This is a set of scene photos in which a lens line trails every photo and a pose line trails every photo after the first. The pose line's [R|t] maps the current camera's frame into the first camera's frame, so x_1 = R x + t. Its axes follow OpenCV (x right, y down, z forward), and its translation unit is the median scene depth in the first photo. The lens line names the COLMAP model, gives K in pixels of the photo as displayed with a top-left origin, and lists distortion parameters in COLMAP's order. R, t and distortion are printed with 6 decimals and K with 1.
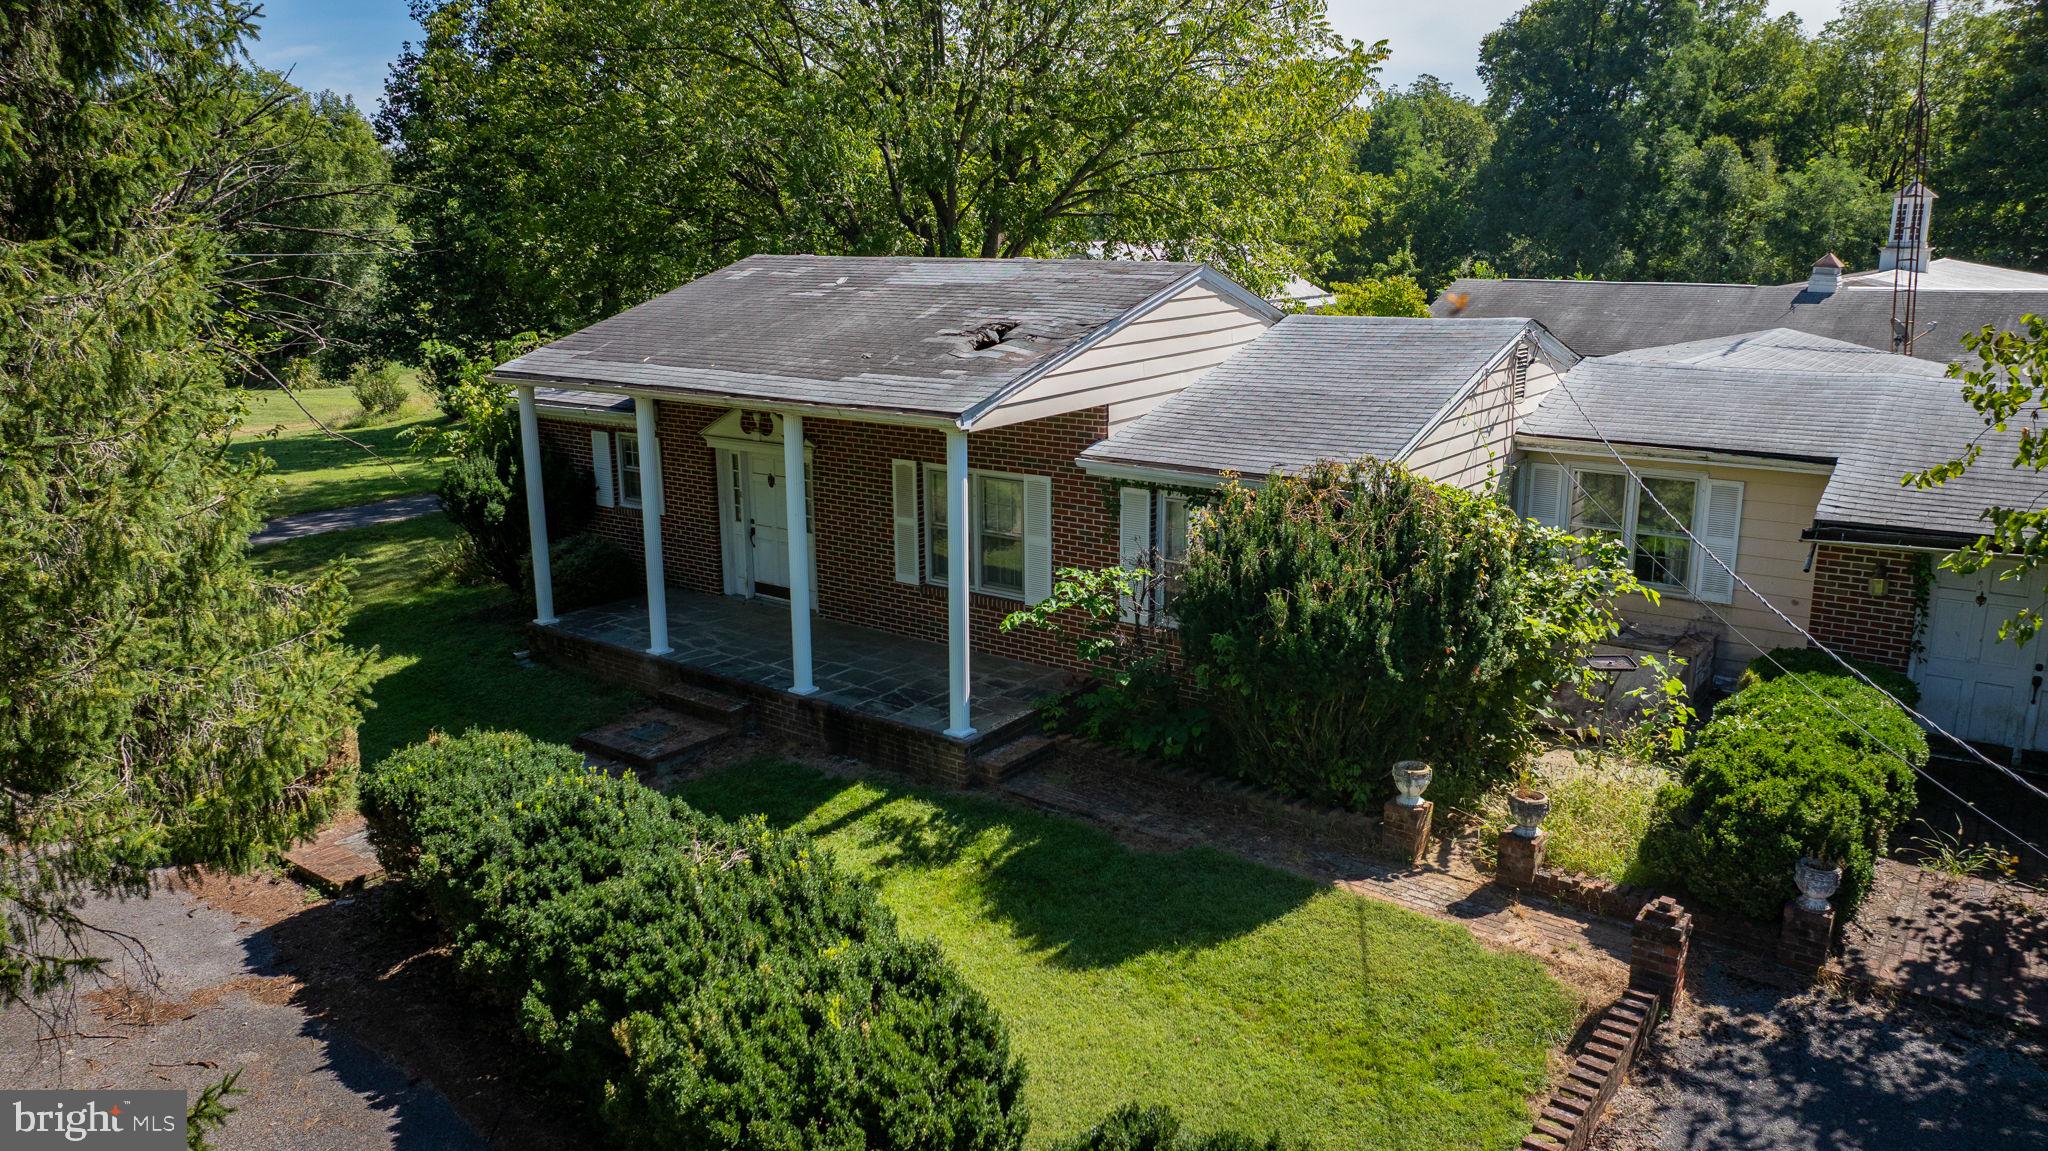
lens RADIAL K [[1433.9, 0, 1022.7], [0, 1433.9, 576.7], [0, 0, 1]] dist [-0.046603, 0.051420]
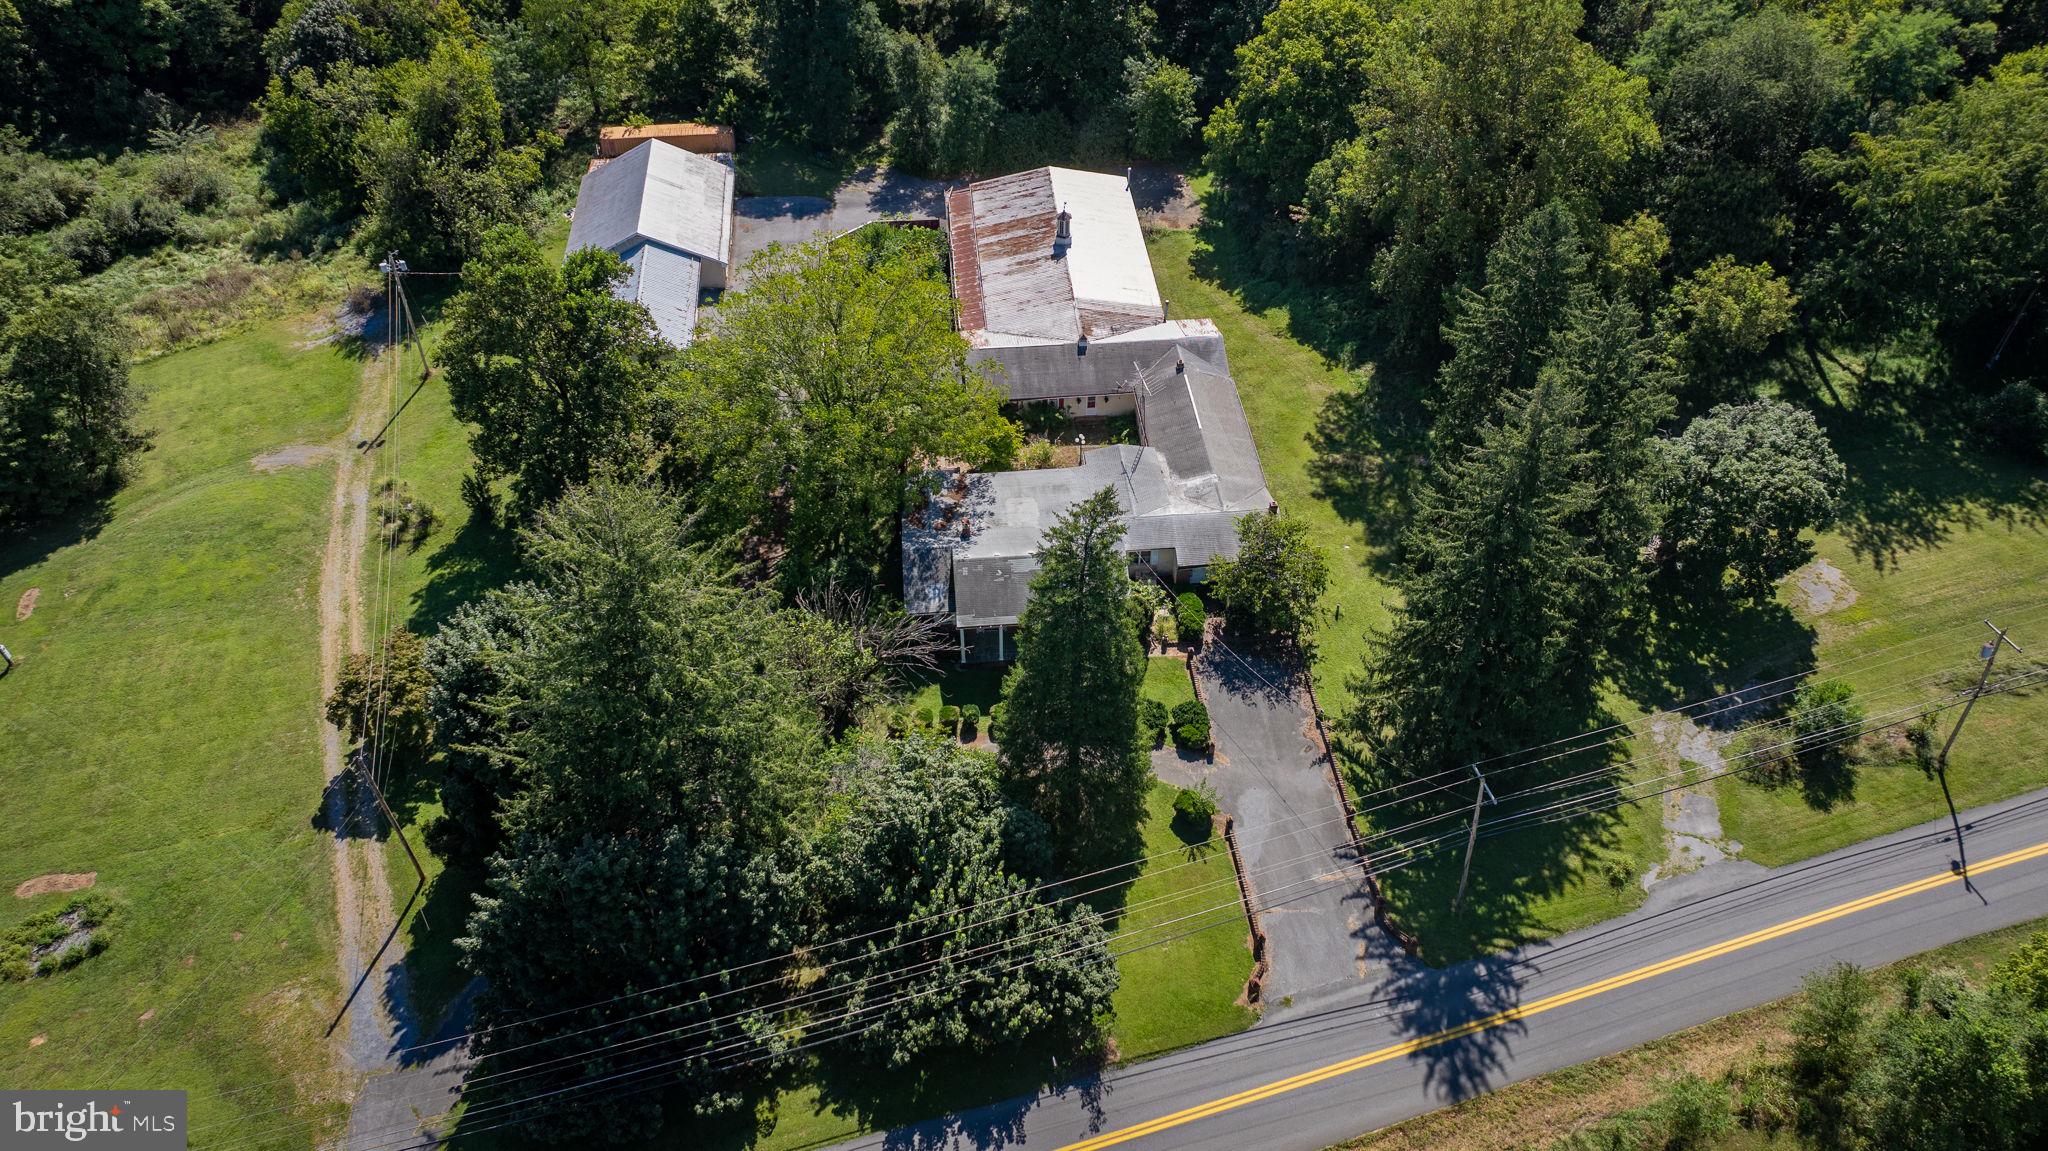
lens RADIAL K [[1433.9, 0, 1022.6], [0, 1433.9, 580.0], [0, 0, 1]] dist [-0.046603, 0.051420]
pose [[0.745418, -0.456260, 0.485983, -3.615564], [0.149647, 0.824980, 0.544989, -4.167765], [-0.649583, -0.333519, 0.683233, -3.434163]]
